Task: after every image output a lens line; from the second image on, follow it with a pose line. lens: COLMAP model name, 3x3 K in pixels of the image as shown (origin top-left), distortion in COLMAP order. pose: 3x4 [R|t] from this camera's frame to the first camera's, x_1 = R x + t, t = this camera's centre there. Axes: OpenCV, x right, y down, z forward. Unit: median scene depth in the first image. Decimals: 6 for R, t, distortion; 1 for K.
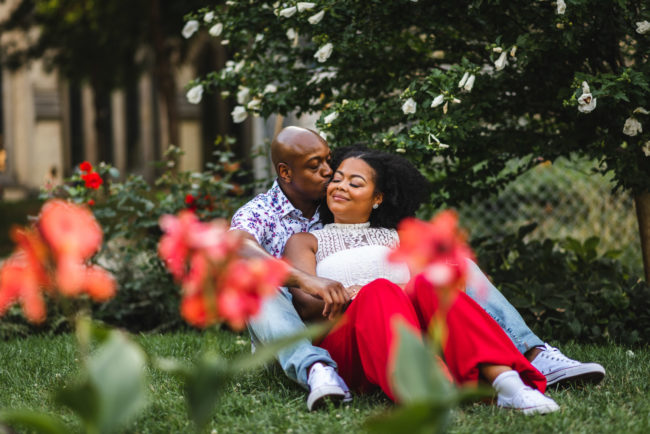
lens RADIAL K [[1539.2, 0, 322.0], [0, 1539.2, 219.6], [0, 0, 1]] dist [-0.019467, 0.000000]
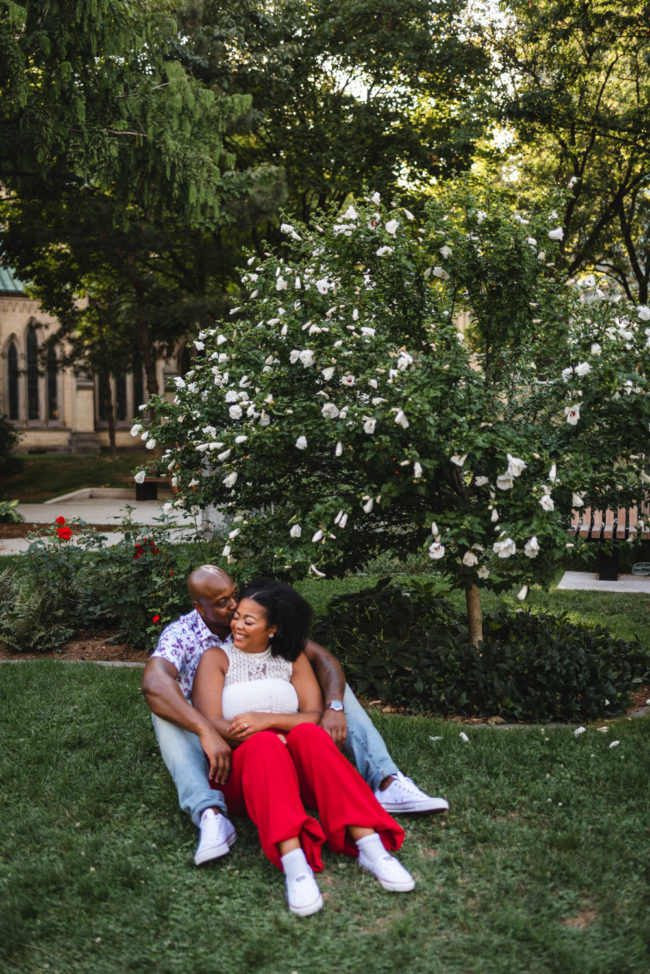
lens RADIAL K [[914.3, 0, 321.0], [0, 914.3, 483.2], [0, 0, 1]] dist [0.016730, 0.000000]
pose [[0.997081, 0.019148, 0.073909, 0.022236], [-0.022082, 0.998992, 0.039091, -0.149807], [-0.073086, -0.040609, 0.996499, 0.259772]]
